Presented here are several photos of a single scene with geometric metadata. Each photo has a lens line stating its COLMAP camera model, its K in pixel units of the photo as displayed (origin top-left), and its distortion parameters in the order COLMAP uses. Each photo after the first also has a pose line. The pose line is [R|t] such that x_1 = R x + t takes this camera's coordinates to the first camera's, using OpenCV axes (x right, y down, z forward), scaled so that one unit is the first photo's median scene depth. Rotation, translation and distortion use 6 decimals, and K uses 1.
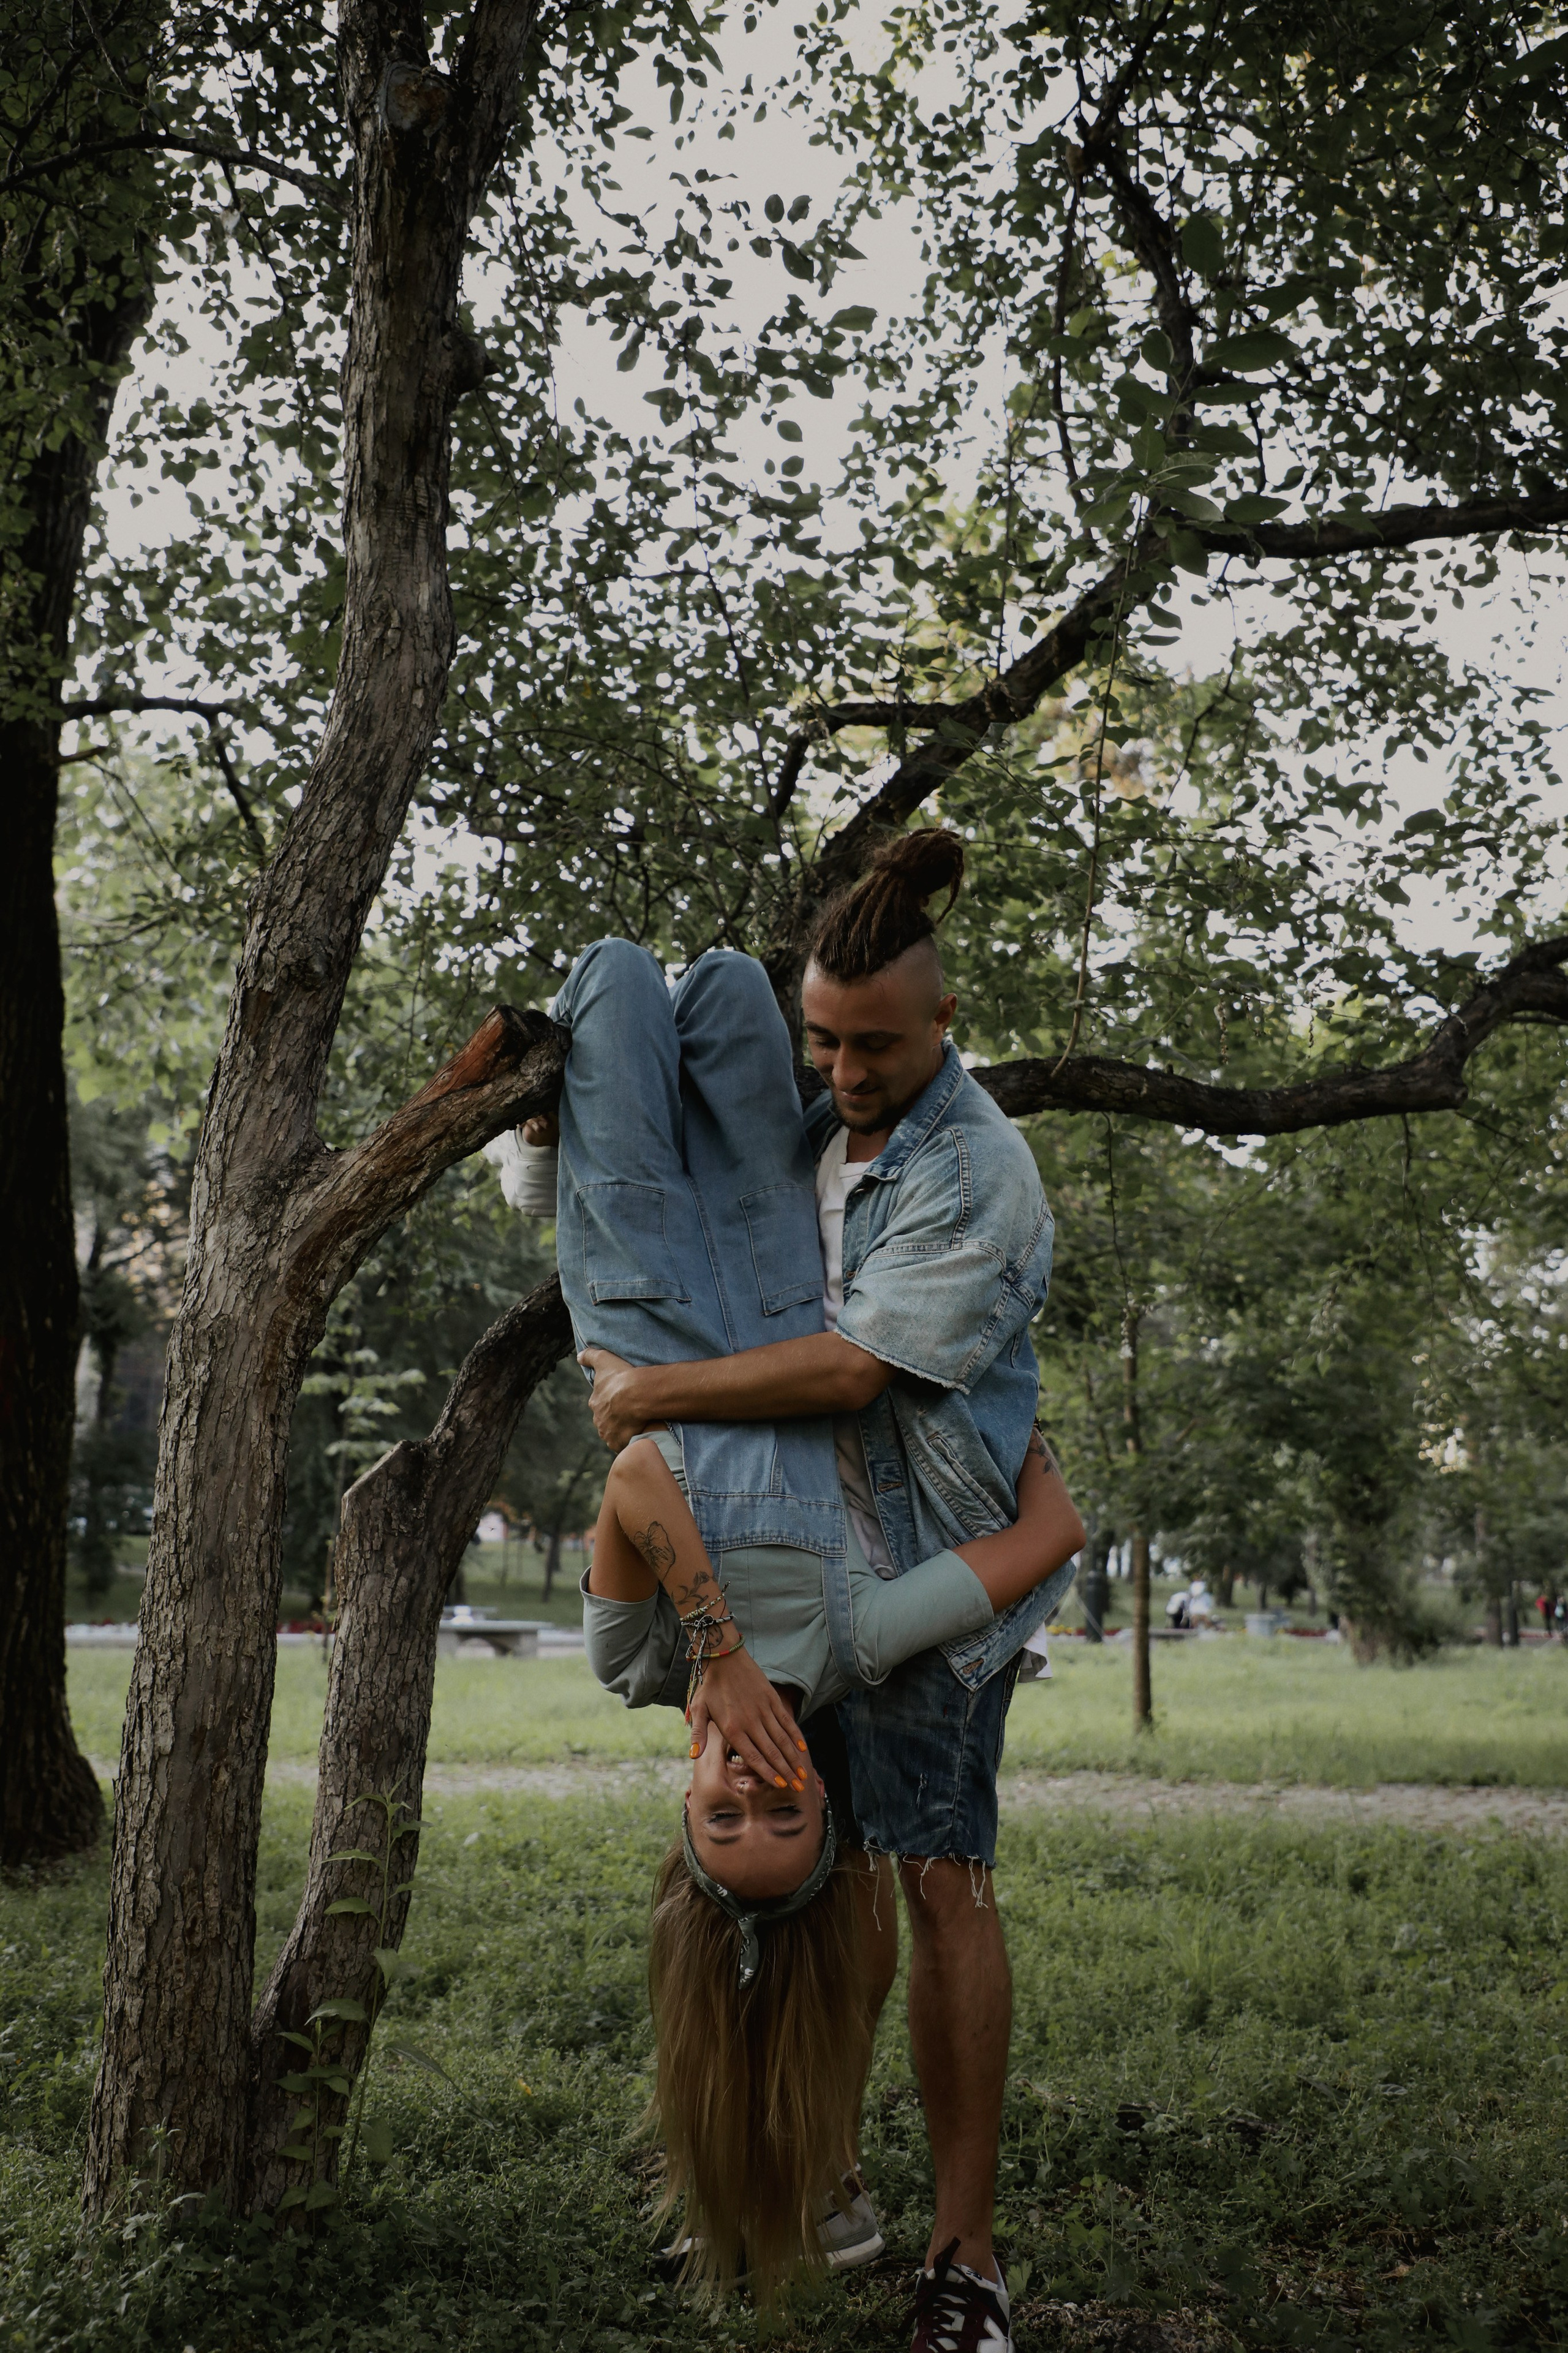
lens RADIAL K [[2326.8, 0, 775.9], [0, 2326.8, 1125.3], [0, 0, 1]] dist [0.015352, 0.038052]
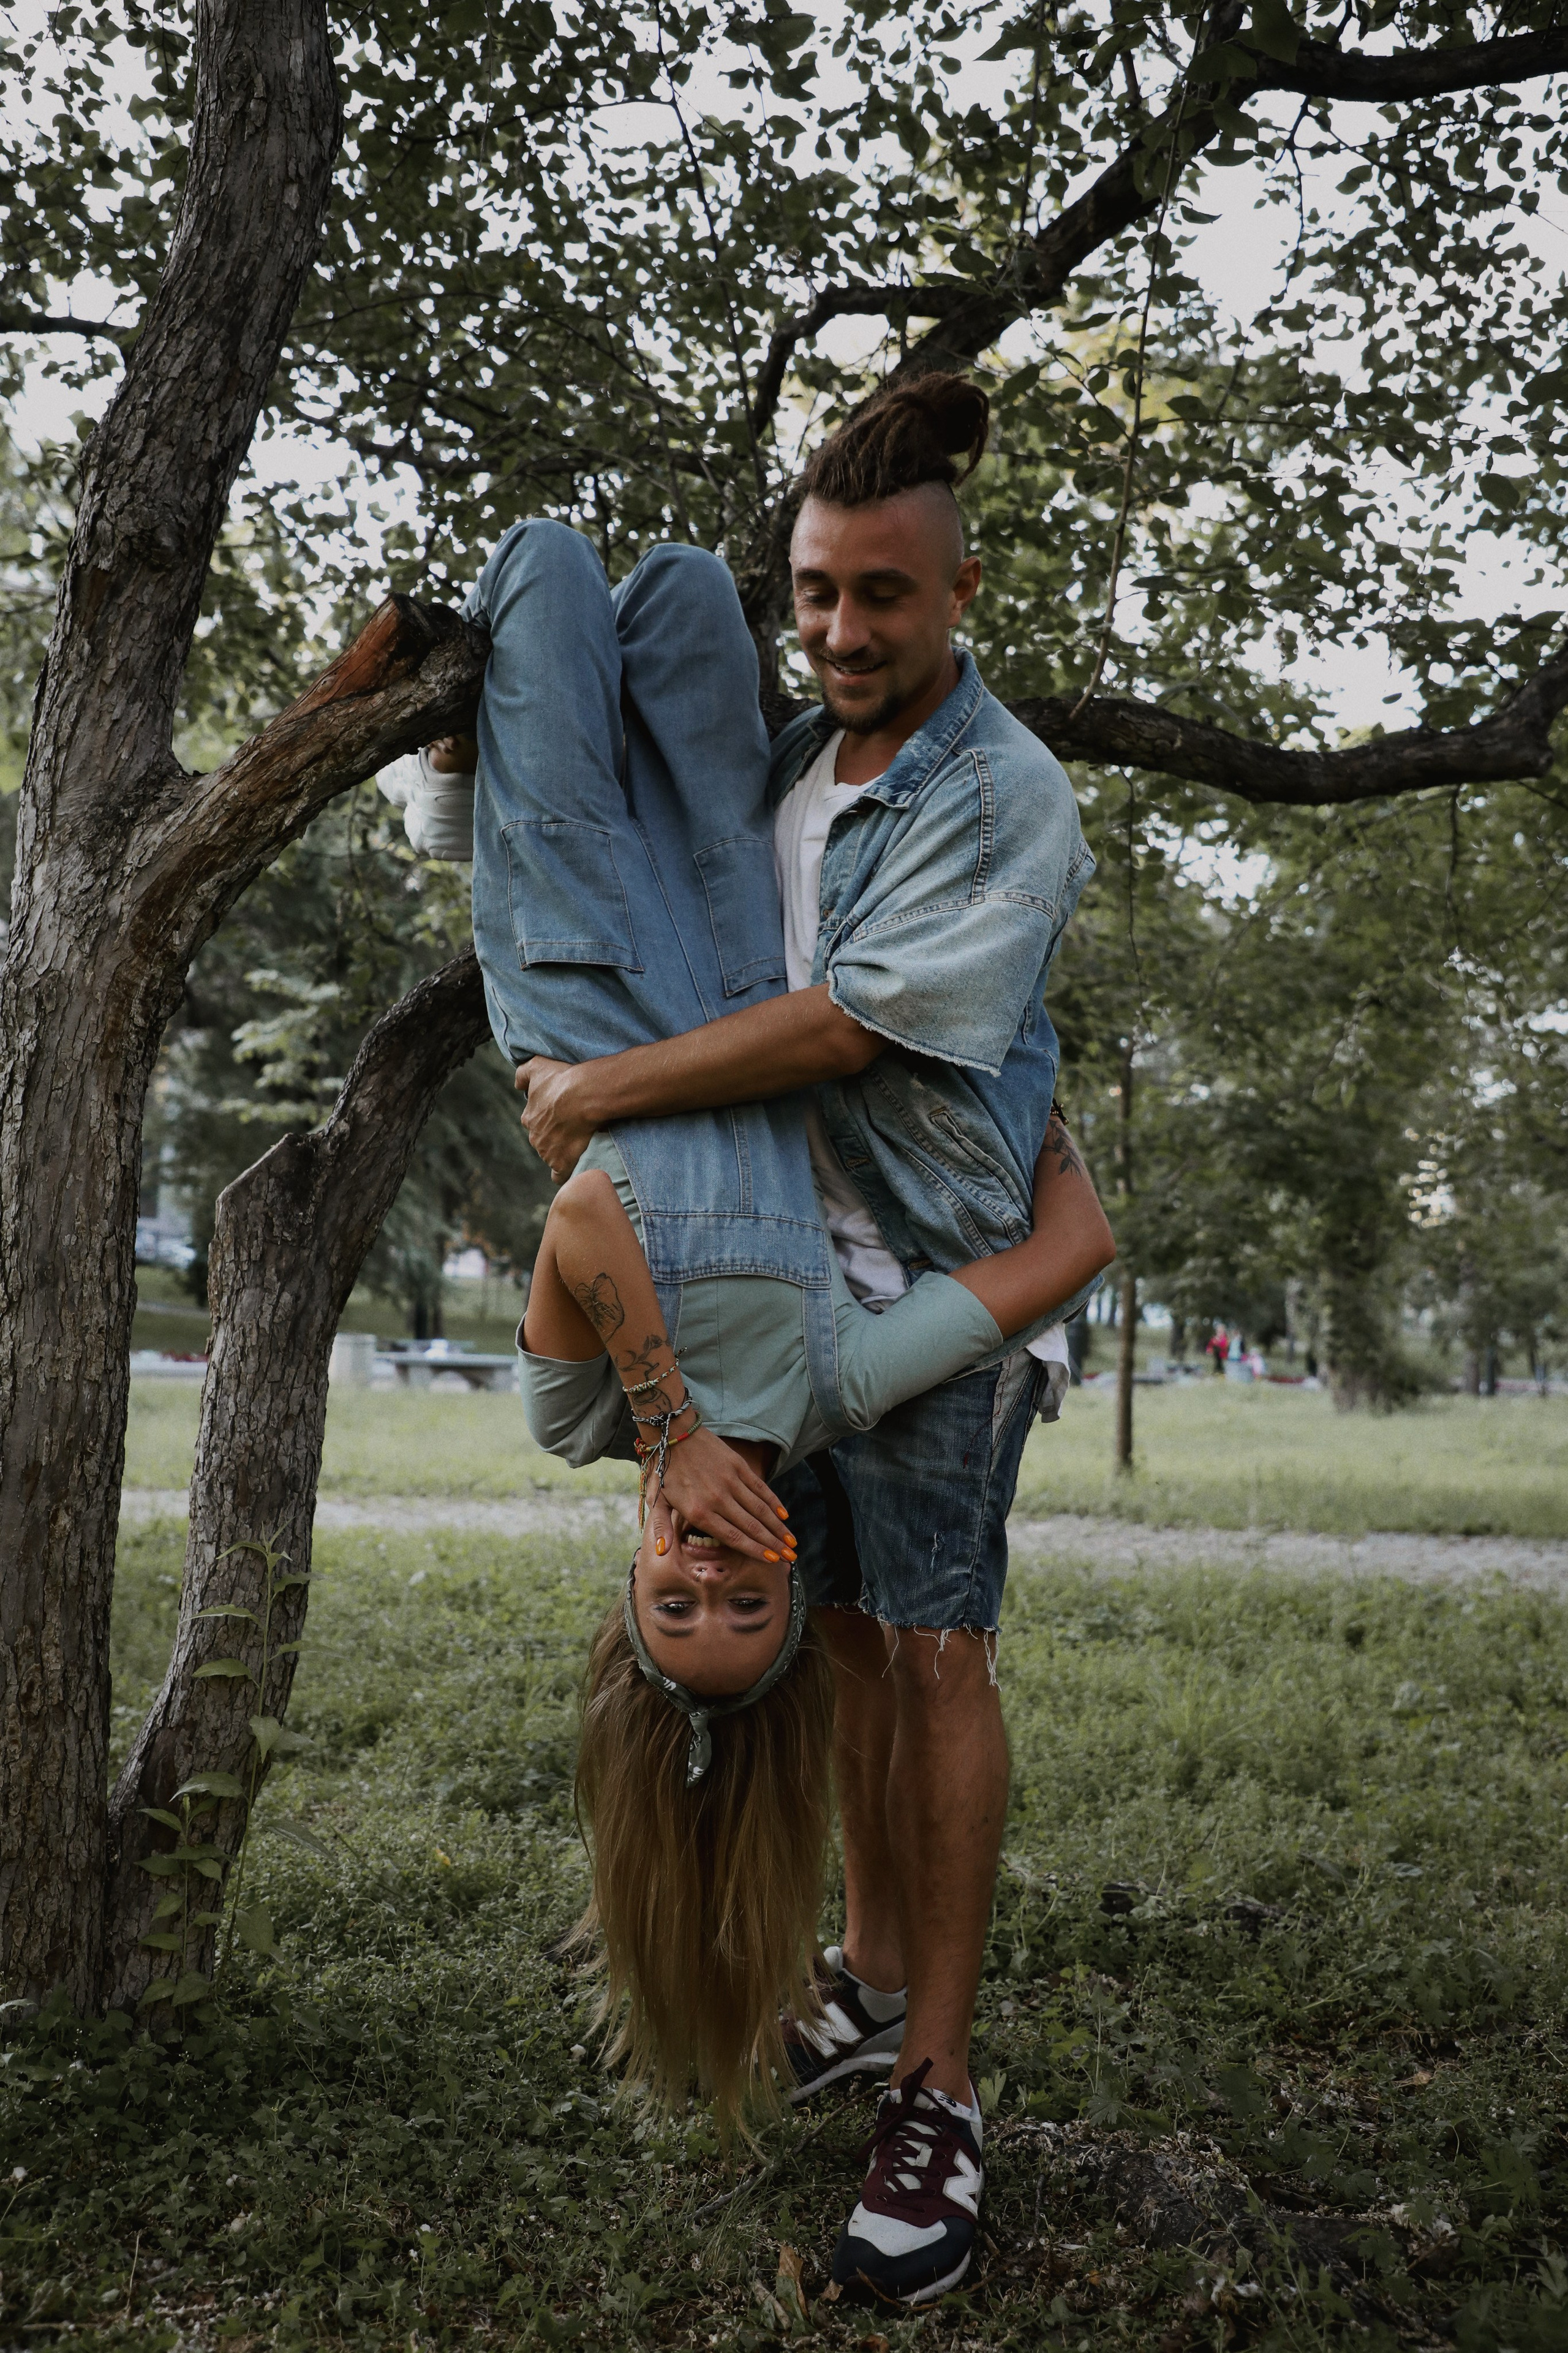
lens RADIAL K [[2352.4, 0, 814.0], [0, 2352.4, 1180.8], [0, 0, 1]] dist [0.021741, 0.038983]
pose [[0.999575, 0.017917, 0.022996, 0.007971], [-0.020813, 0.990954, 0.132578, 0.027505], [-0.020413, -0.133001, 0.990906, 0.116929]]
